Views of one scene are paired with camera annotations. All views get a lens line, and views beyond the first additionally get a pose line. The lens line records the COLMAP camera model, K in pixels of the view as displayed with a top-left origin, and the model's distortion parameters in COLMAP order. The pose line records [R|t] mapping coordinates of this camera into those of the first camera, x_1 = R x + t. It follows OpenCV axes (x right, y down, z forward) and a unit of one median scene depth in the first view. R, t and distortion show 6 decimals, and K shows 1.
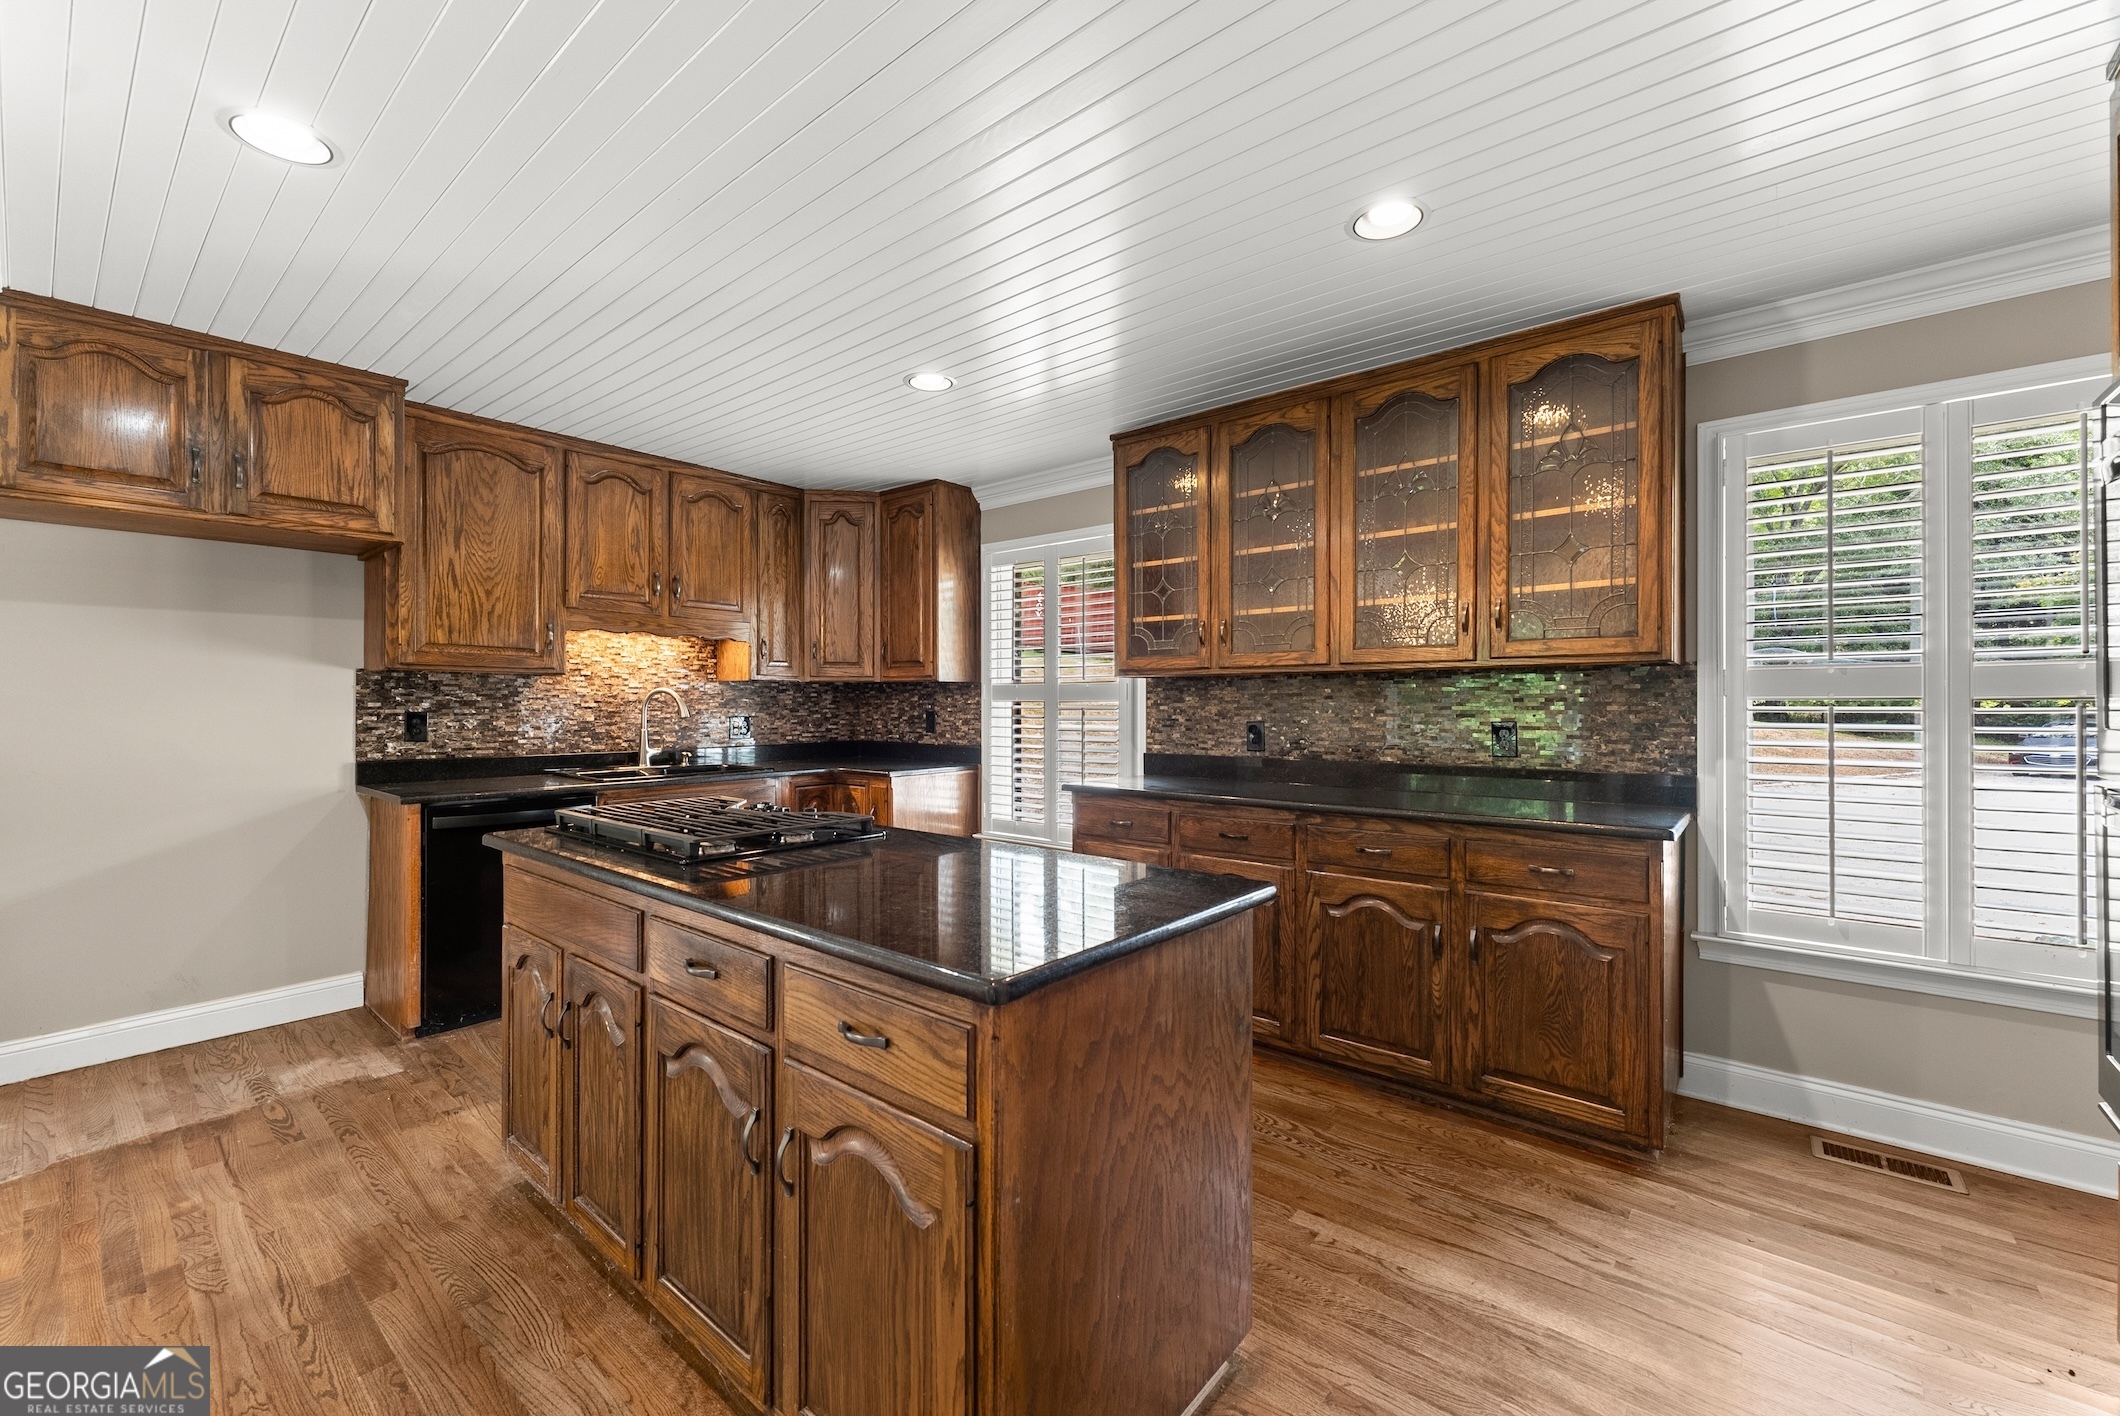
lens RADIAL K [[852.1, 0, 1043.8], [0, 852.1, 703.9], [0, 0, 1]] dist [-0.005898, 0.000643]
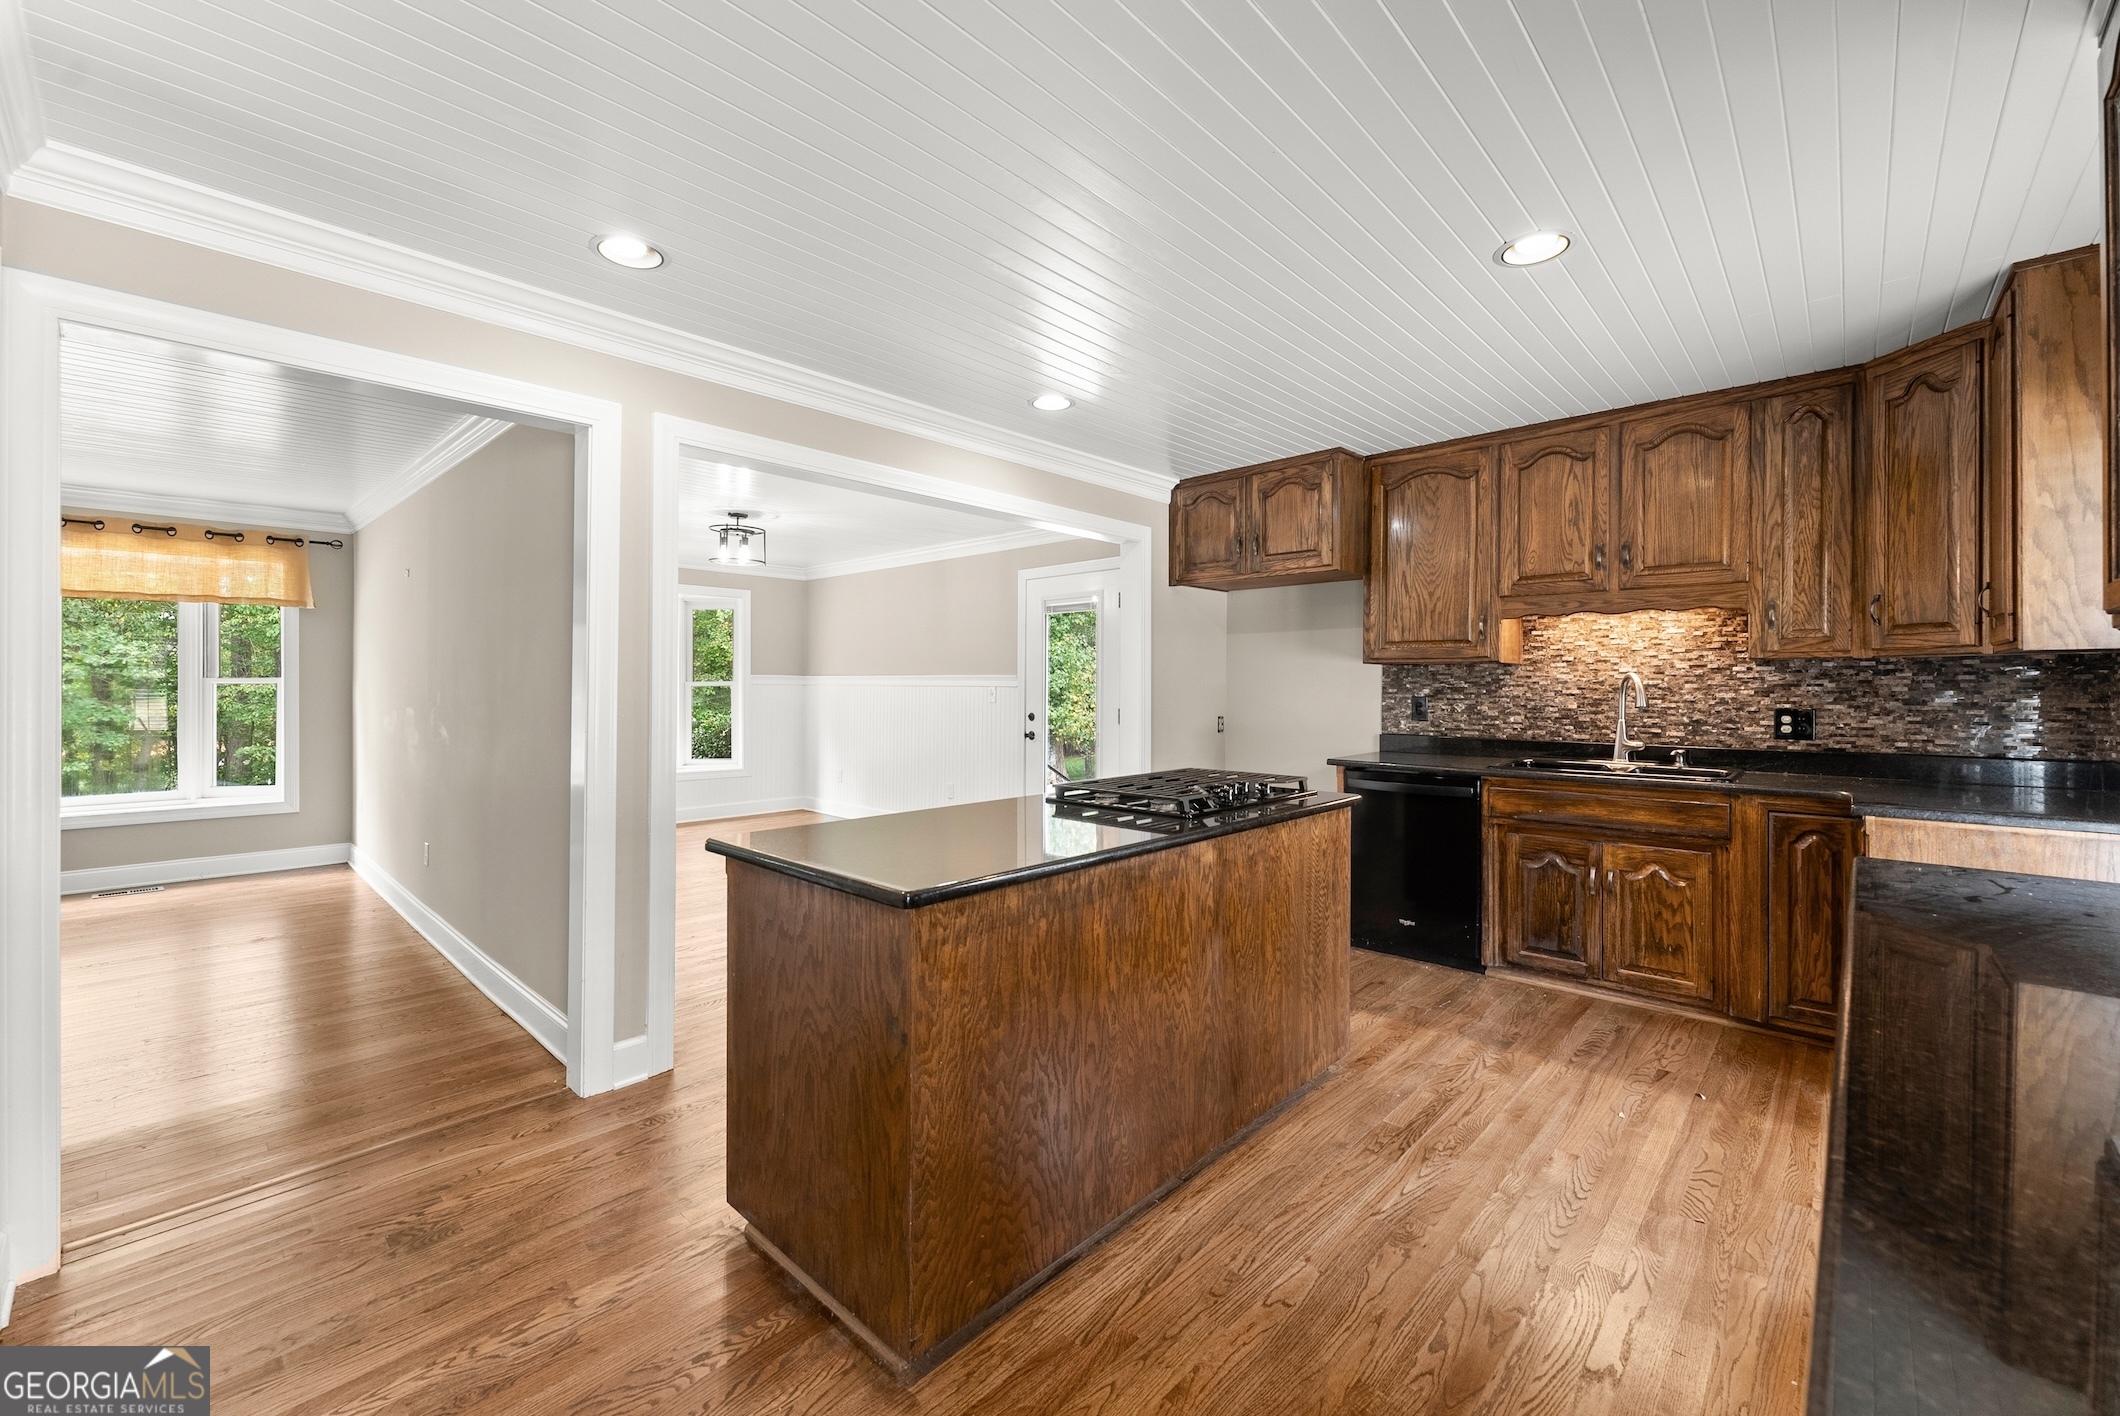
lens RADIAL K [[852.1, 0, 1054.4], [0, 852.1, 686.7], [0, 0, 1]] dist [-0.005898, 0.000643]
pose [[-0.063959, 0.000461, -0.997952, 0.457397], [-0.002907, 0.999996, 0.000648, -0.003412], [0.997948, 0.002943, -0.063957, 0.478361]]
